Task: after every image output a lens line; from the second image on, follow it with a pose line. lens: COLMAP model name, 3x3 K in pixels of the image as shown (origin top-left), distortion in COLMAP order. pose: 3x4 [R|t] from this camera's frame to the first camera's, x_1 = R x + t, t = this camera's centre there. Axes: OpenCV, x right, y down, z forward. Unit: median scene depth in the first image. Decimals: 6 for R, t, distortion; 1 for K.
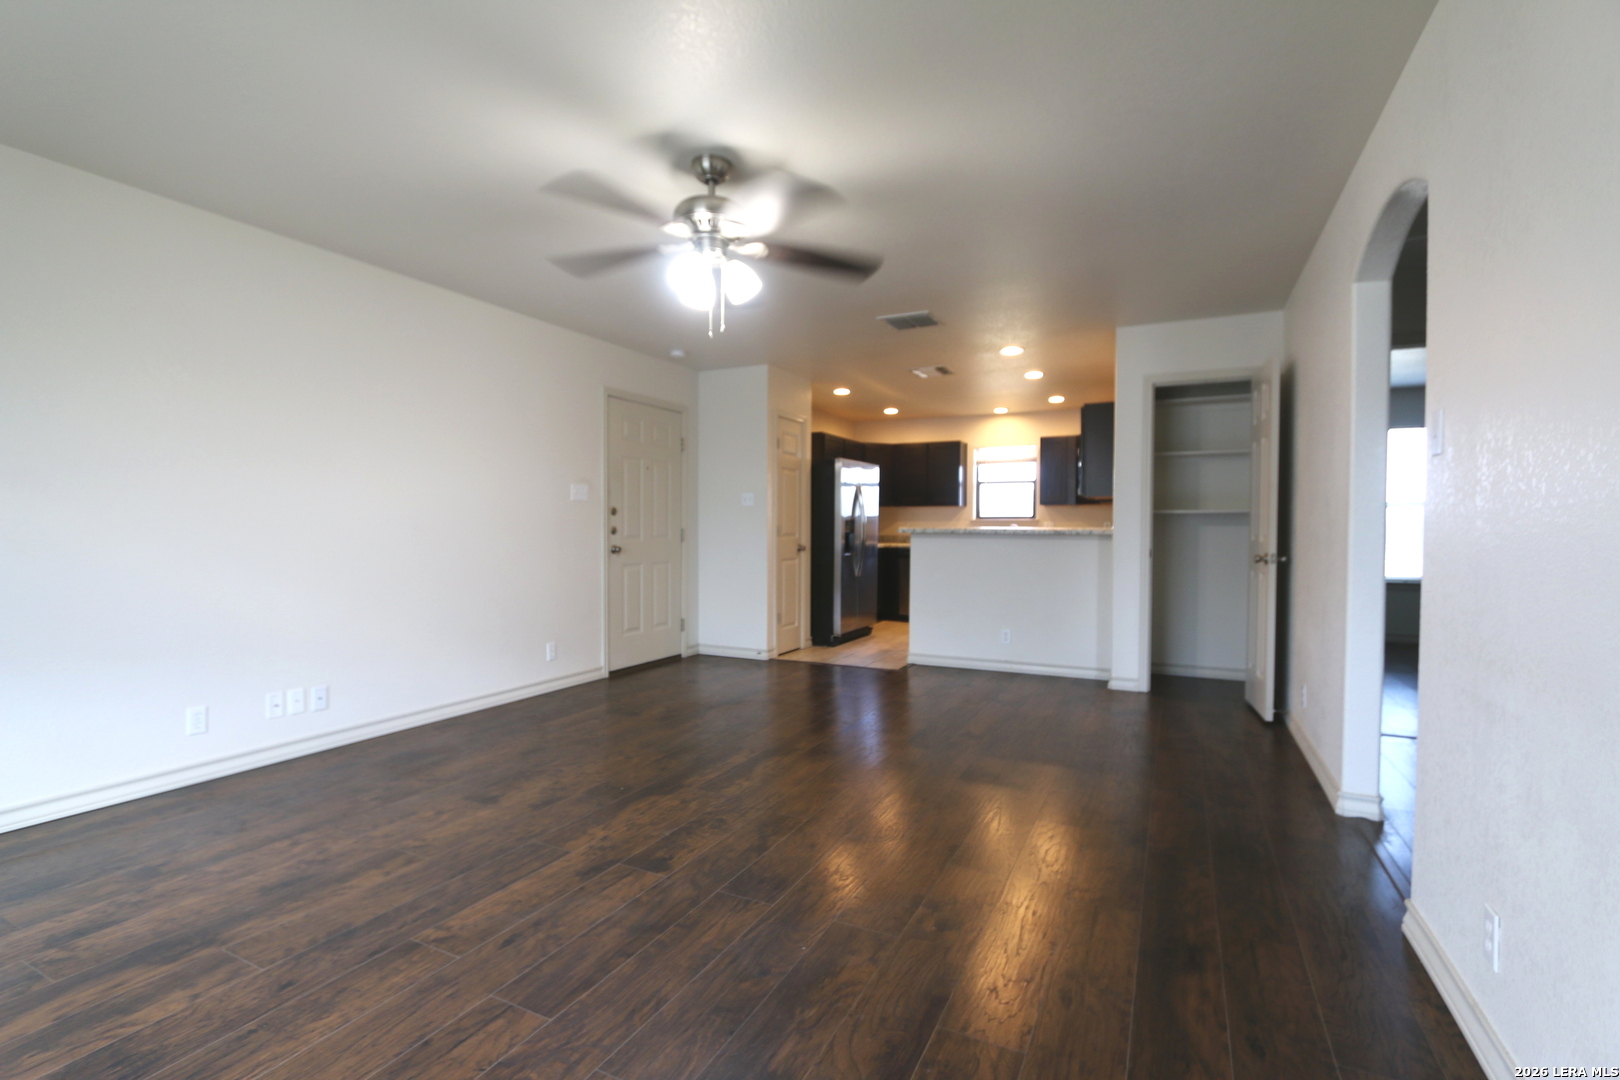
lens RADIAL K [[740.1, 0, 803.8], [0, 740.1, 544.4], [0, 0, 1]] dist [-0.018417, 0.002433]
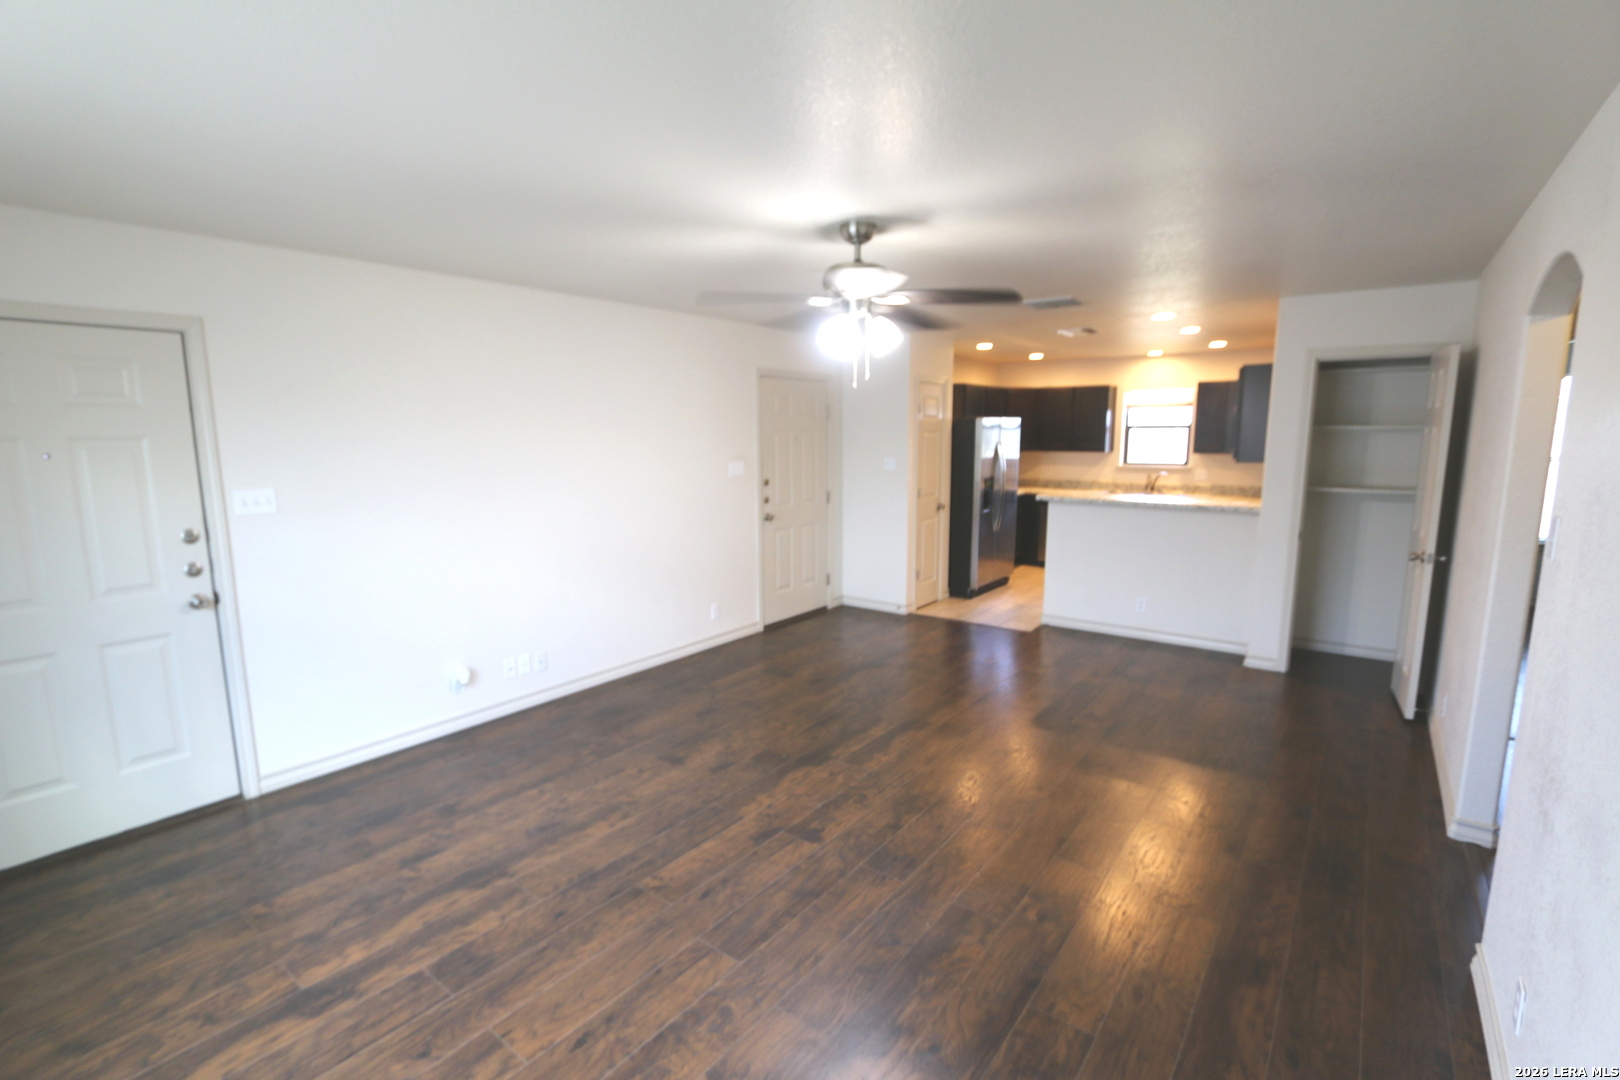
lens RADIAL K [[740.1, 0, 803.8], [0, 740.1, 544.4], [0, 0, 1]] dist [-0.018417, 0.002433]
pose [[0.981953, 0.020287, -0.188033, 0.012586], [0.004413, 0.991502, 0.130019, -0.213084], [0.189073, -0.128502, 0.973519, -0.155968]]
